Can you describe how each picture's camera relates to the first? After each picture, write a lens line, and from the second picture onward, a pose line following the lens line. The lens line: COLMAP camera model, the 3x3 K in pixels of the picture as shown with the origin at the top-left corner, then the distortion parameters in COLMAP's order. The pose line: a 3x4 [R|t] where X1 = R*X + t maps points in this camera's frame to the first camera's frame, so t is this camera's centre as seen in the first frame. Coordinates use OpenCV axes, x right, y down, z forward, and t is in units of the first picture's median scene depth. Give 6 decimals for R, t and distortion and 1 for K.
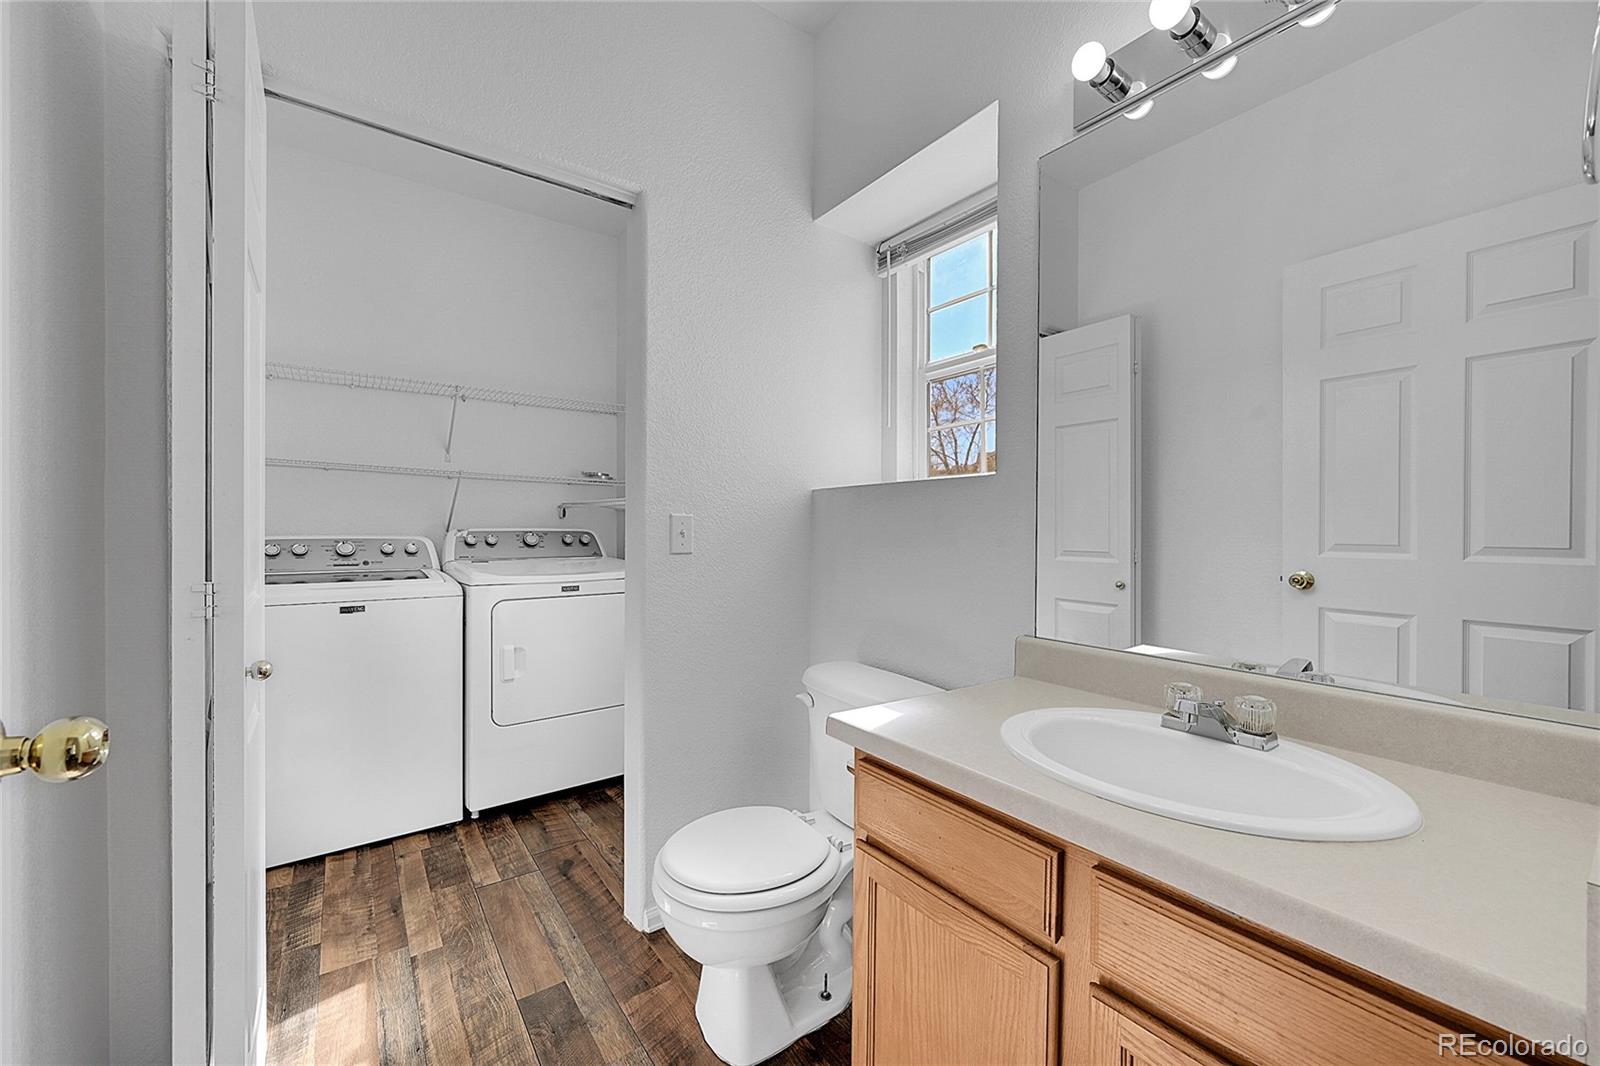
lens RADIAL K [[627.8, 0, 807.2], [0, 627.8, 531.7], [0, 0, 1]] dist [-0.005486, 0.000898]
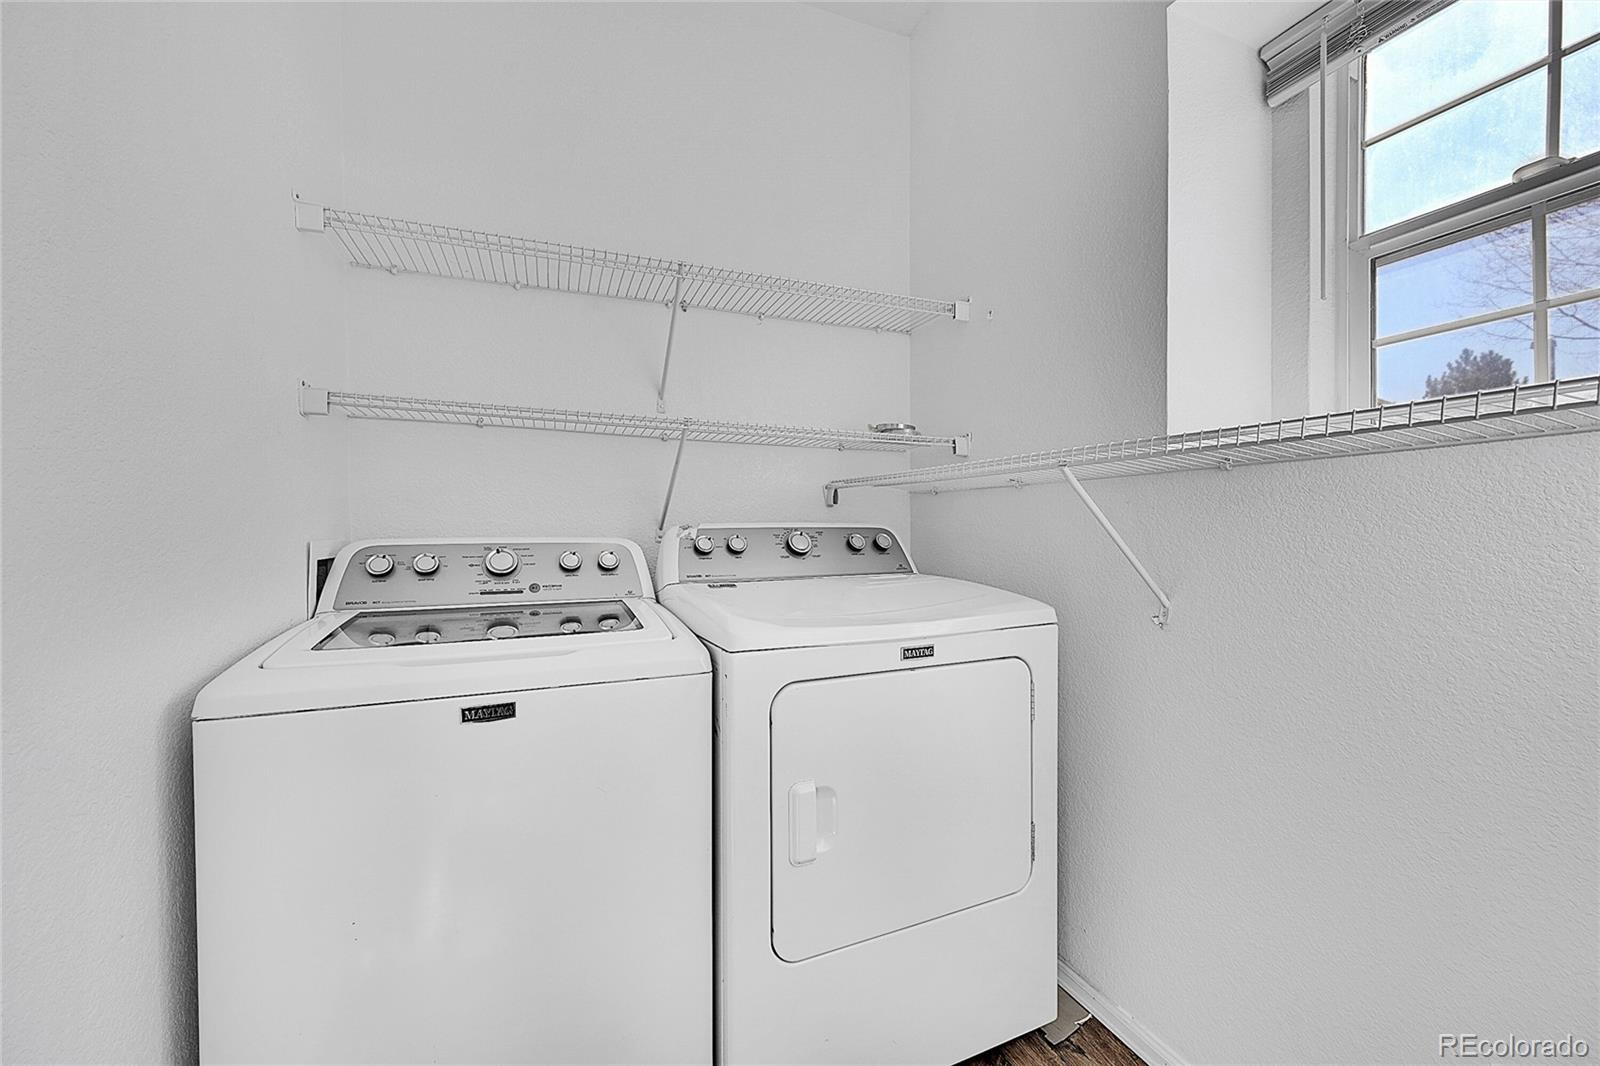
lens RADIAL K [[627.8, 0, 799.9], [0, 627.8, 530.0], [0, 0, 1]] dist [-0.005486, 0.000898]
pose [[0.965545, -0.007513, -0.260127, -0.320573], [0.007651, 0.999971, -0.000483, 0.001575], [0.260123, -0.001523, 0.965574, 0.504082]]
